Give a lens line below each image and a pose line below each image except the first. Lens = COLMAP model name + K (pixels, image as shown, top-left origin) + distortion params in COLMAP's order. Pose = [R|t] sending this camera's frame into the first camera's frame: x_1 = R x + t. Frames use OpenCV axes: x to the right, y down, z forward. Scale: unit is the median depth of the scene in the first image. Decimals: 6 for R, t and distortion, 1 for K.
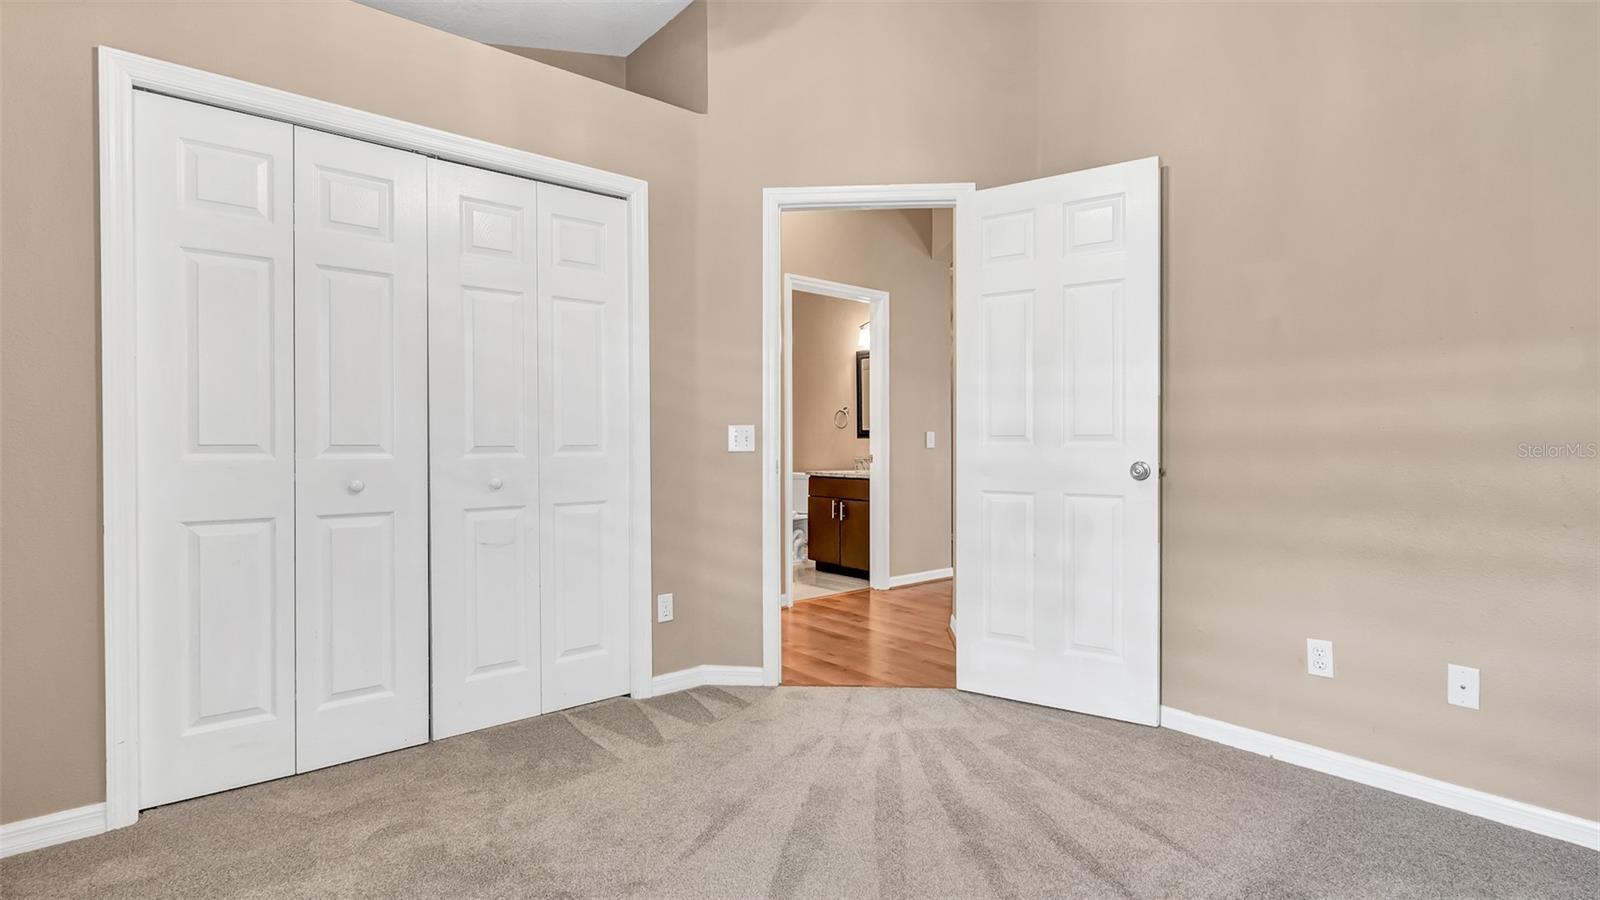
lens RADIAL K [[754.0, 0, 805.1], [0, 754.0, 444.5], [0, 0, 1]] dist [-0.000173, 0.000250]
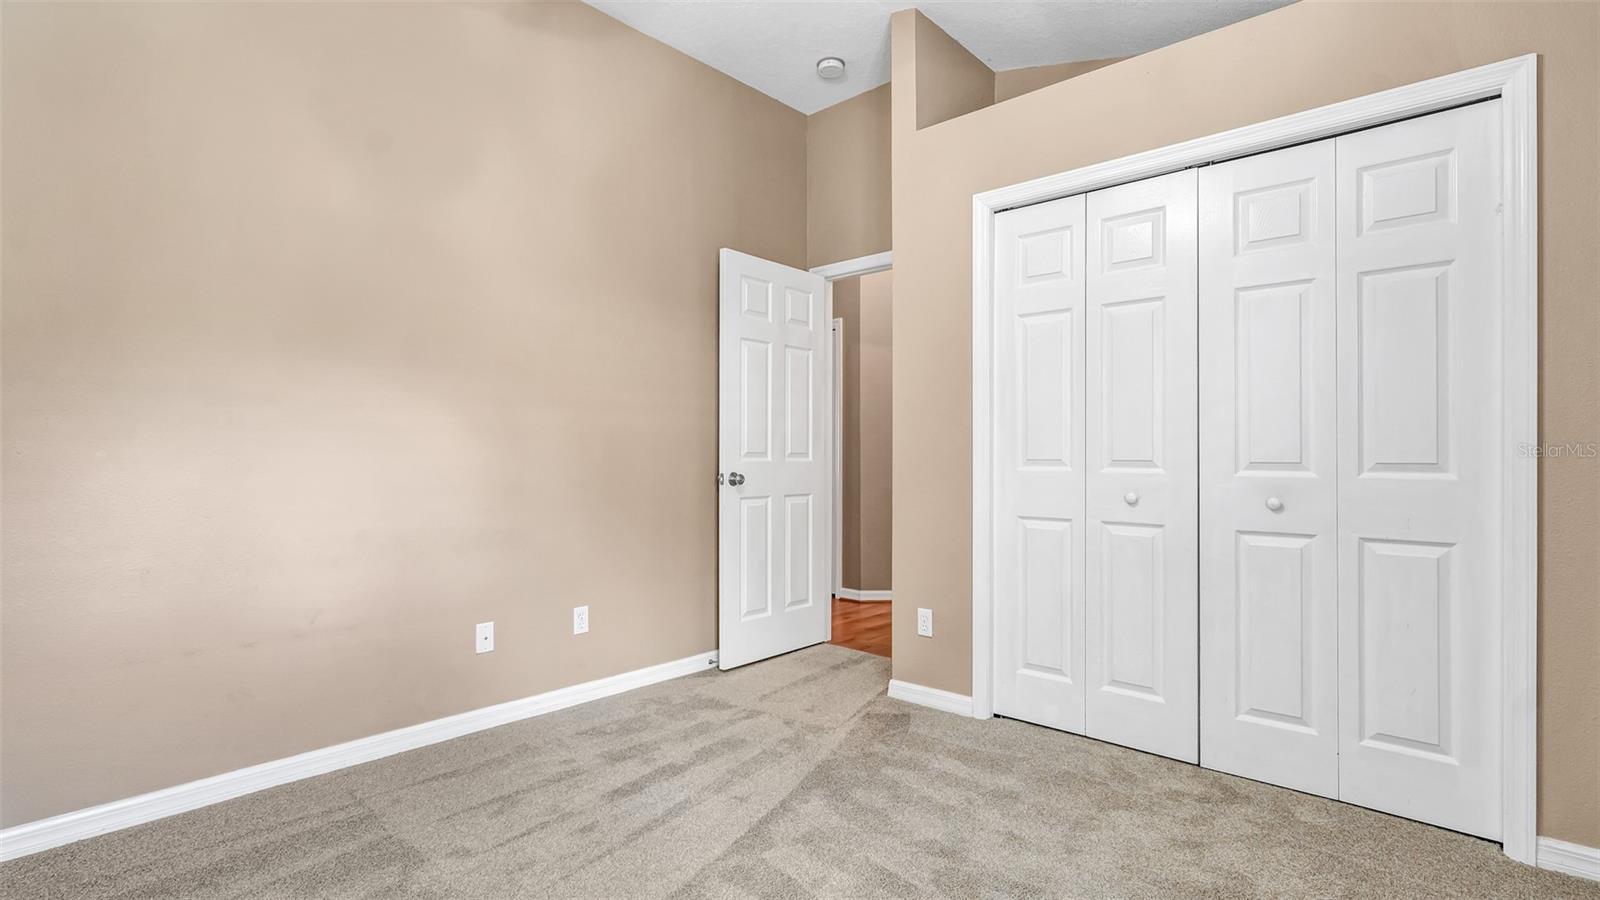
lens RADIAL K [[759.7, 0, 801.4], [0, 759.7, 457.8], [0, 0, 1]] dist [0.007824, 0.000378]
pose [[0.135387, -0.003170, -0.990788, 0.437593], [-0.005699, 0.999976, -0.003978, 0.003785], [0.990776, 0.006185, 0.135366, 0.373511]]
